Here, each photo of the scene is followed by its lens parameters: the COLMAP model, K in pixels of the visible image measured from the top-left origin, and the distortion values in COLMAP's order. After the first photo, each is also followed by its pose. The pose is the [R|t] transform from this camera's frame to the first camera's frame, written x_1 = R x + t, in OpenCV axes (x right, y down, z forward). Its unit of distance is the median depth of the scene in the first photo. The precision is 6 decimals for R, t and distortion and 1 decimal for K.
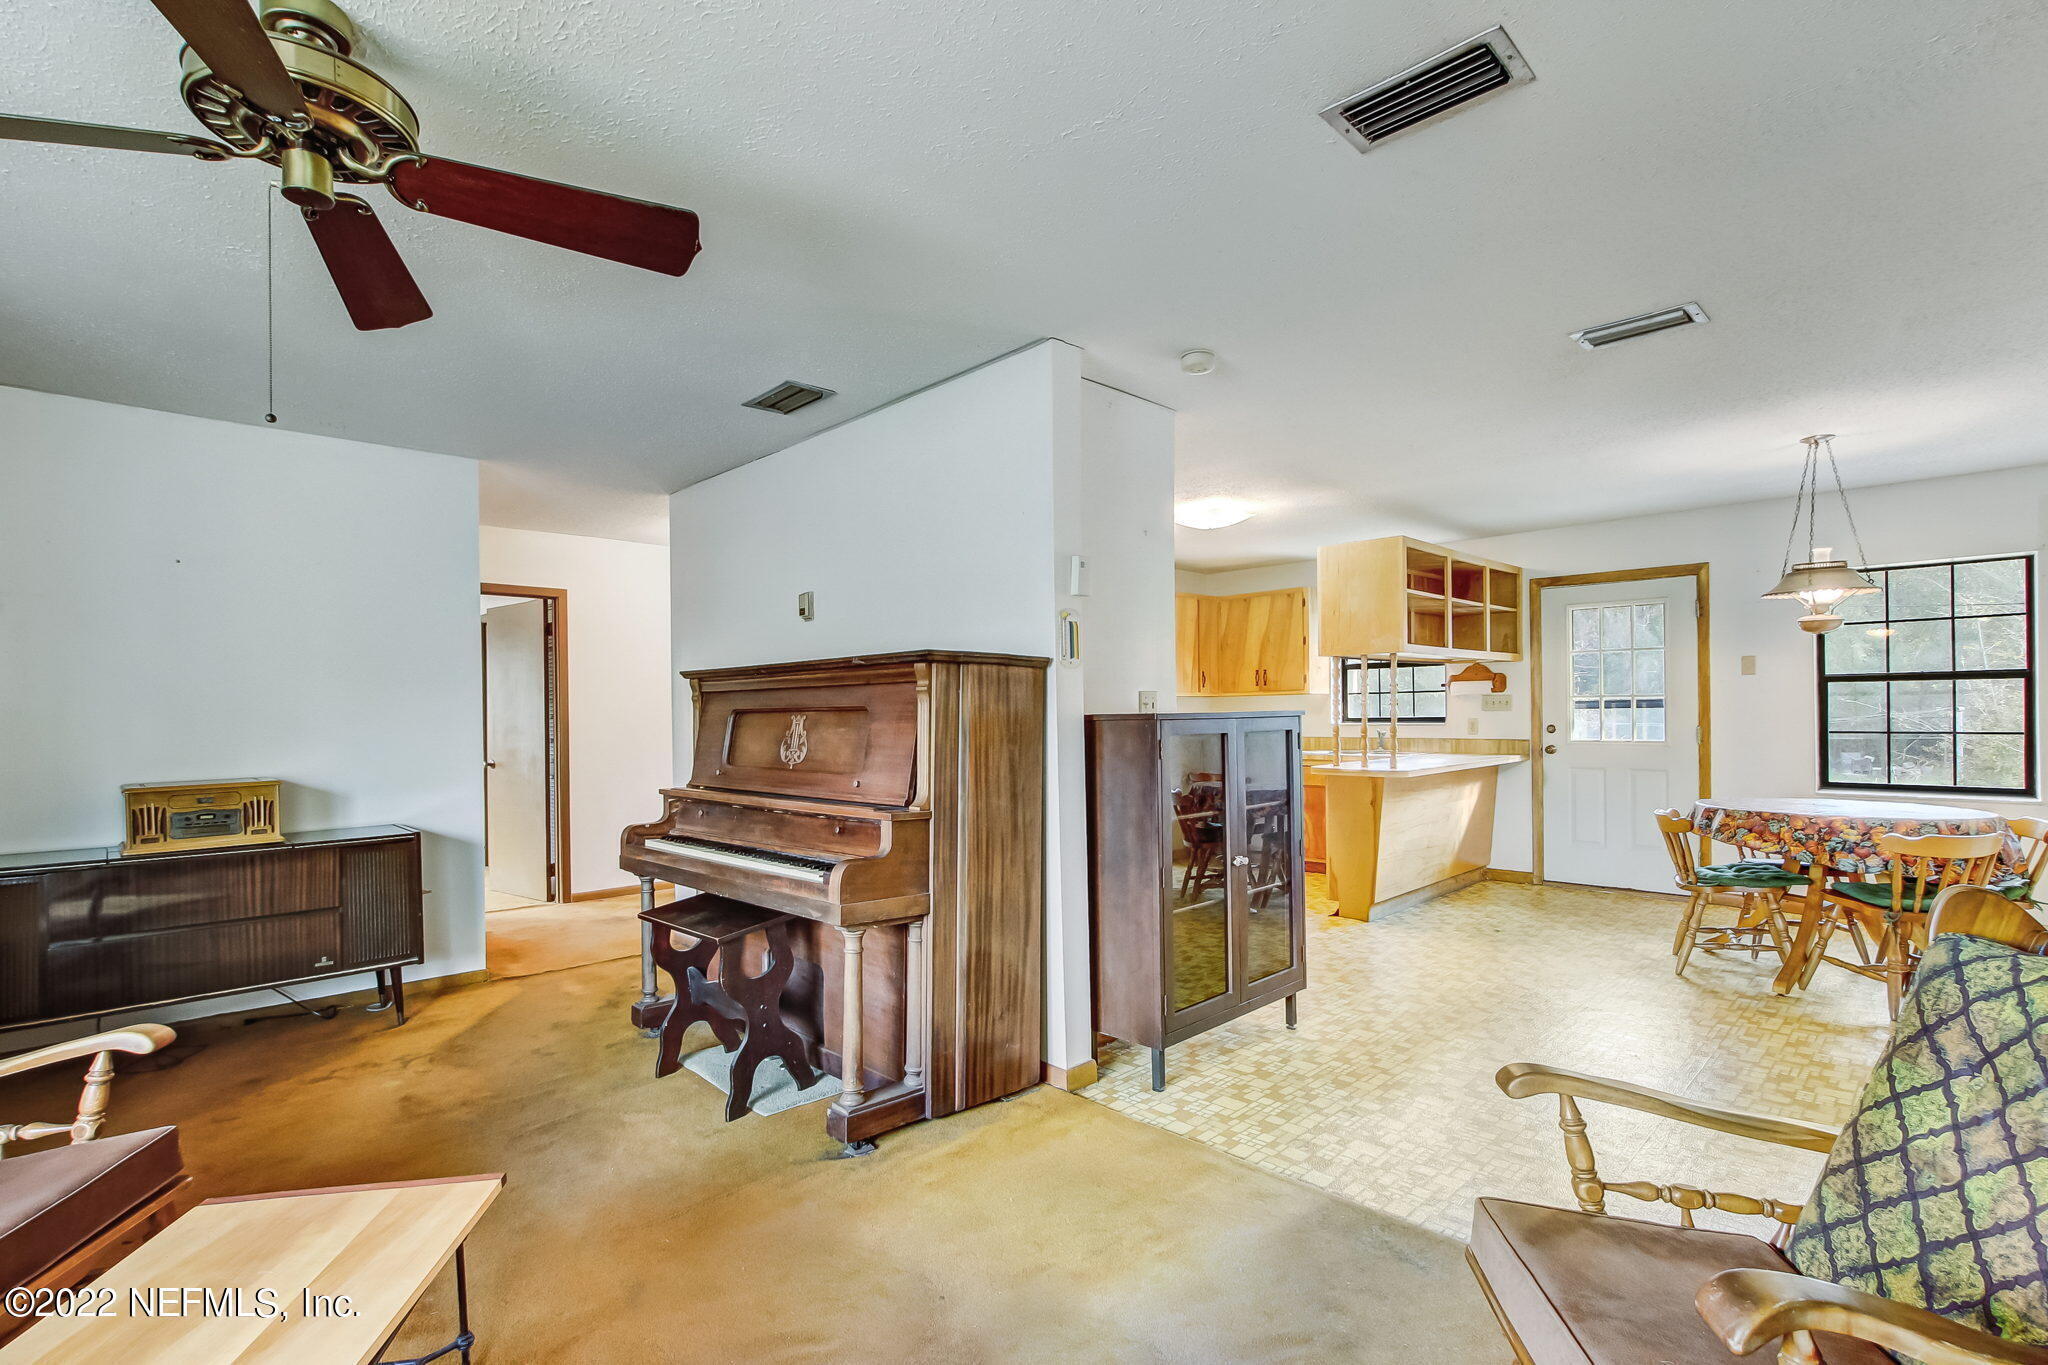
lens RADIAL K [[966.9, 0, 1018.7], [0, 966.9, 702.6], [0, 0, 1]] dist [-0.001505, 0.000533]
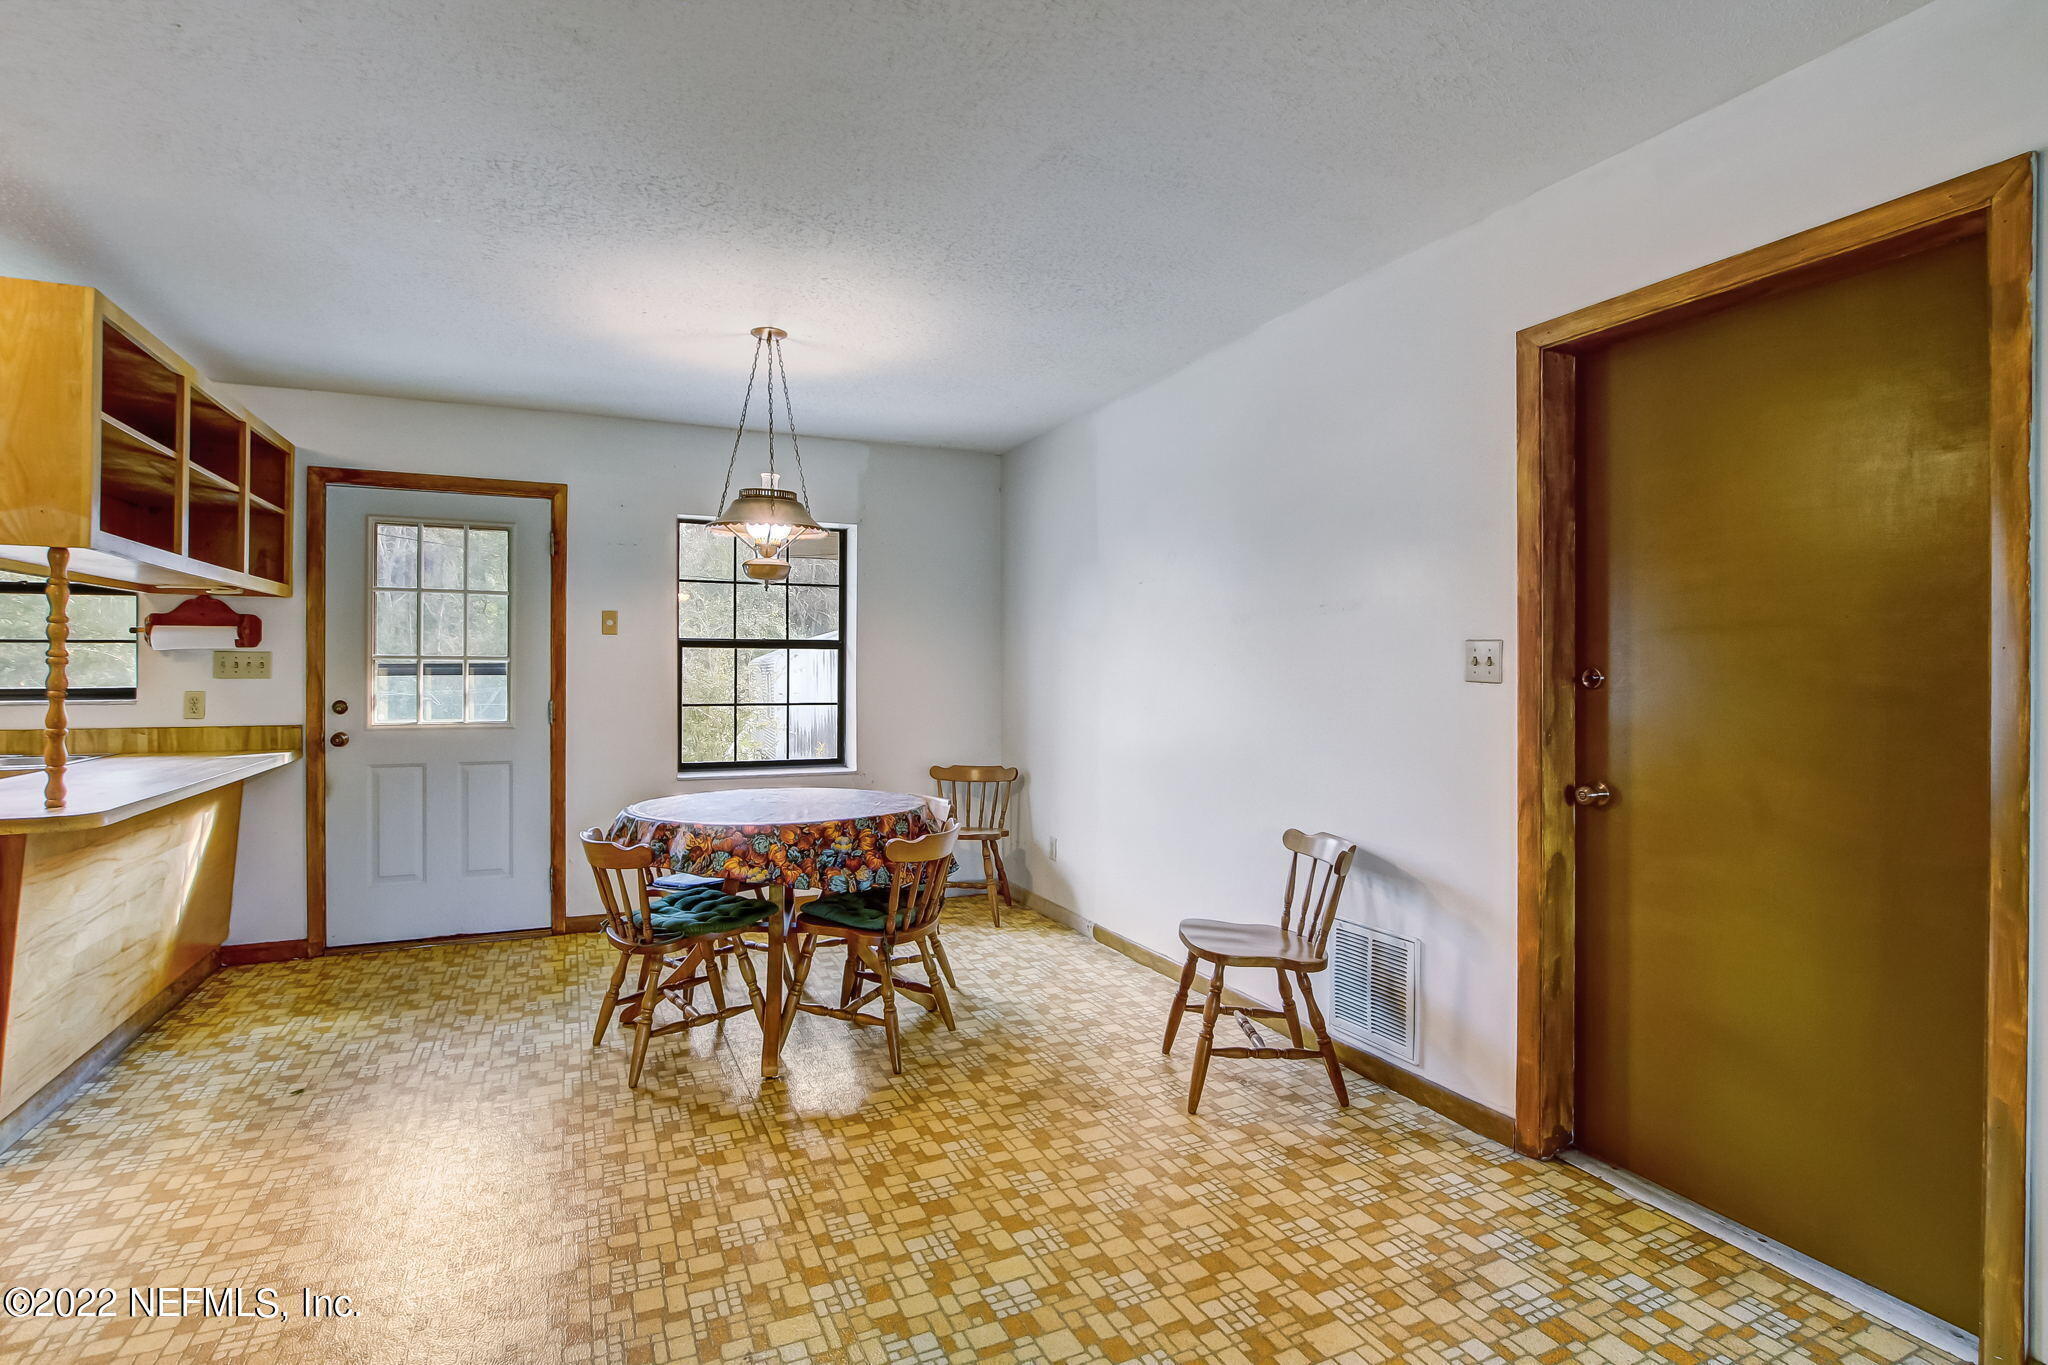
lens RADIAL K [[986.1, 0, 1024.0], [0, 986.1, 682.5], [0, 0, 1]] dist [-0.017705, -0.000525]
pose [[0.345436, -0.000830, 0.938442, 0.108364], [-0.014366, 0.999878, 0.006173, 0.000593], [-0.938332, -0.015614, 0.345382, 0.374288]]
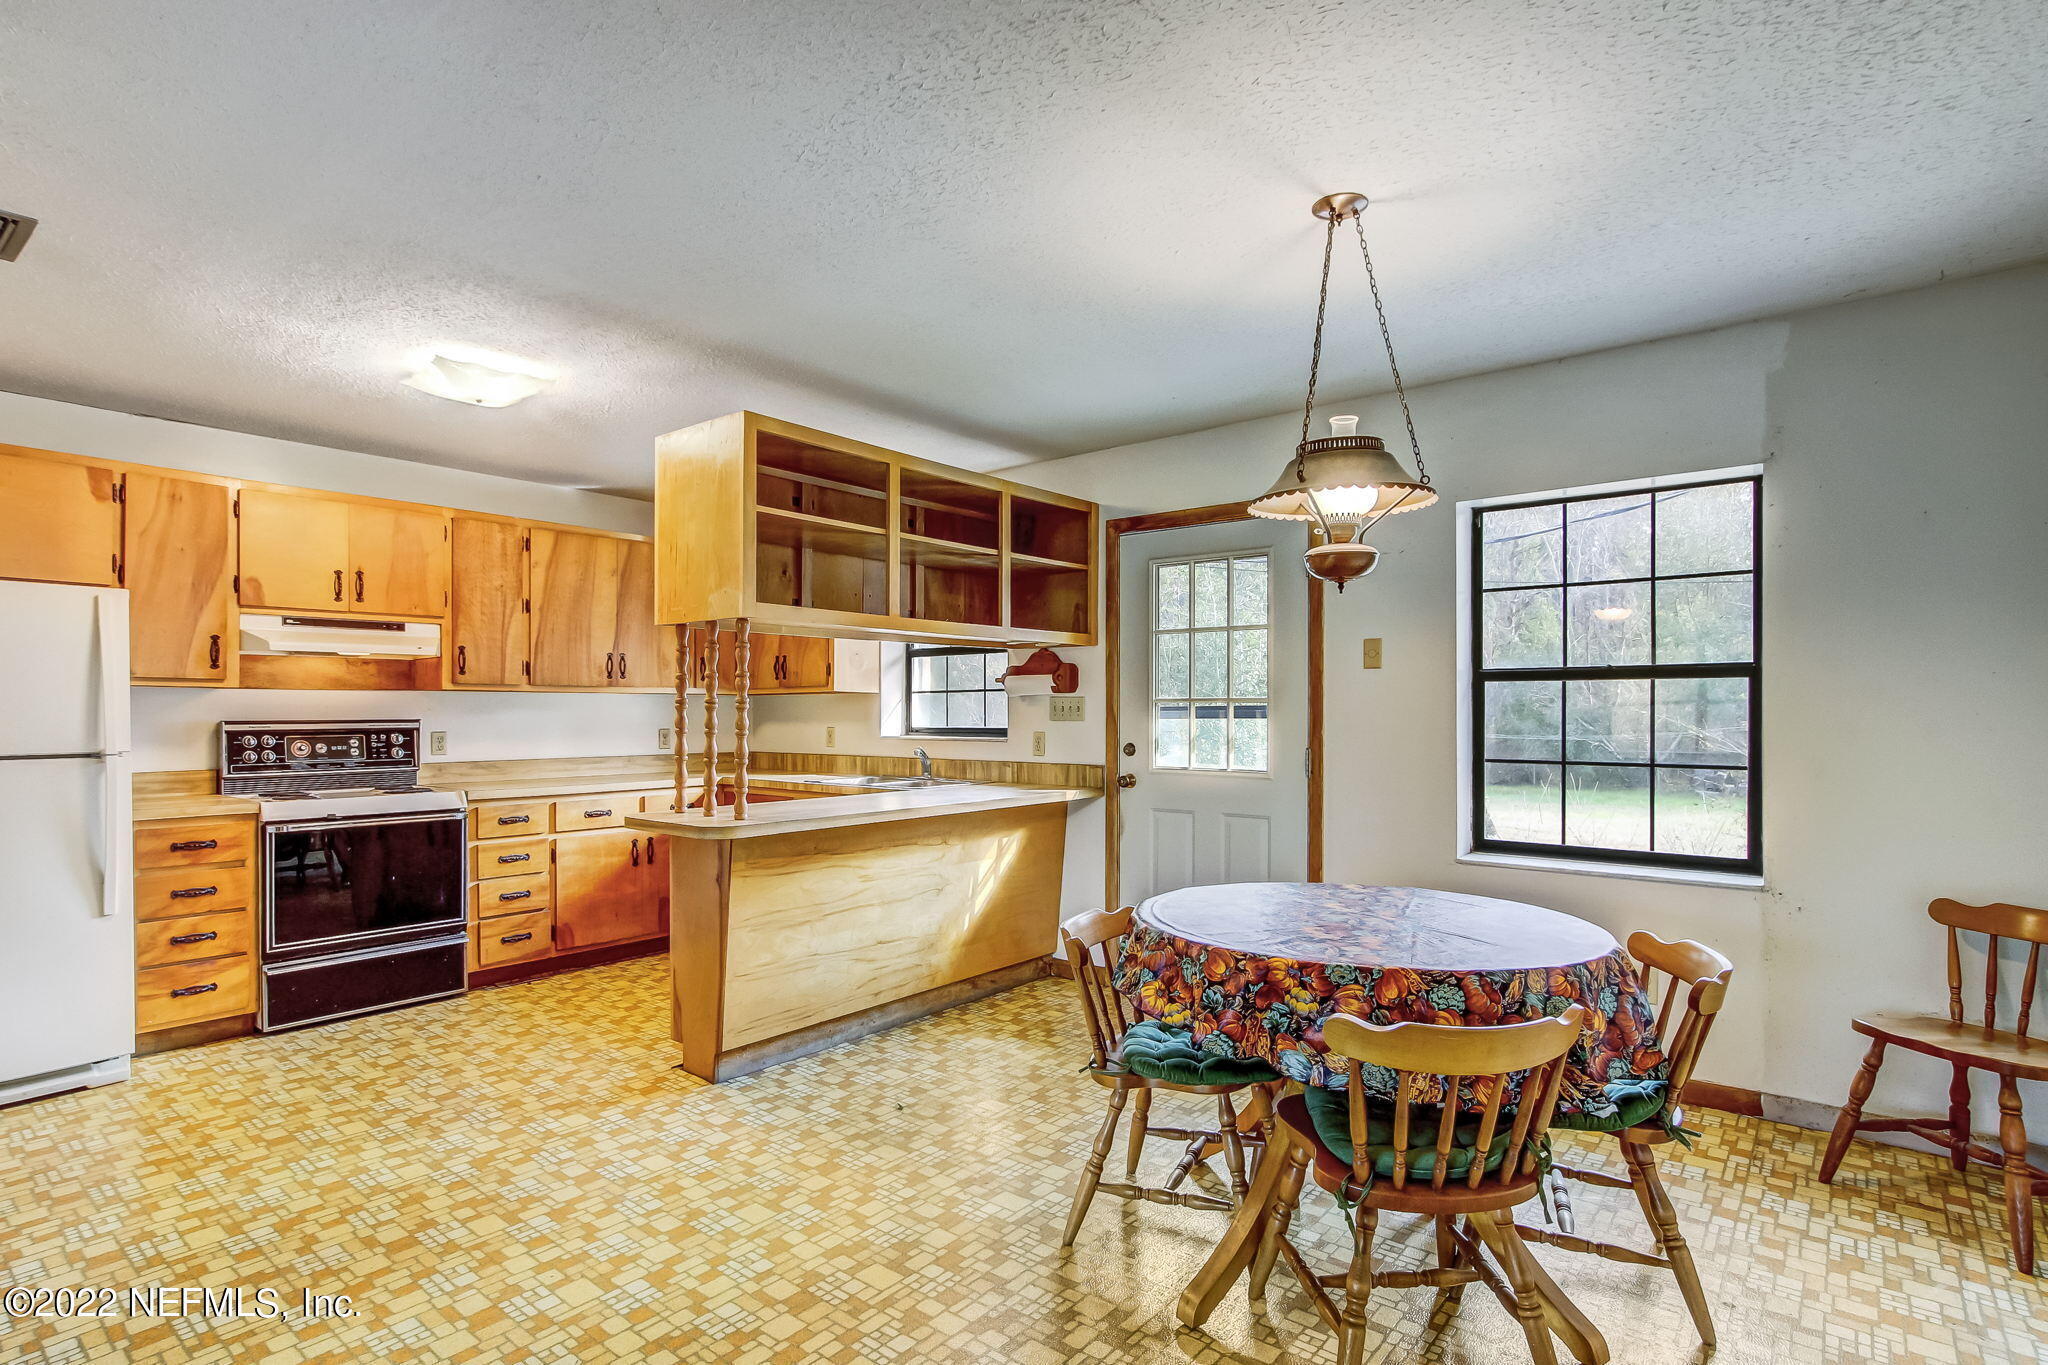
lens RADIAL K [[1029.2, 0, 1019.1], [0, 1029.2, 714.5], [0, 0, 1]] dist [-0.005476, -0.000646]
pose [[0.995008, 0.009872, 0.099302, 0.426344], [-0.010885, 0.999894, 0.009666, -0.002375], [-0.099196, -0.010698, 0.995010, 0.329783]]
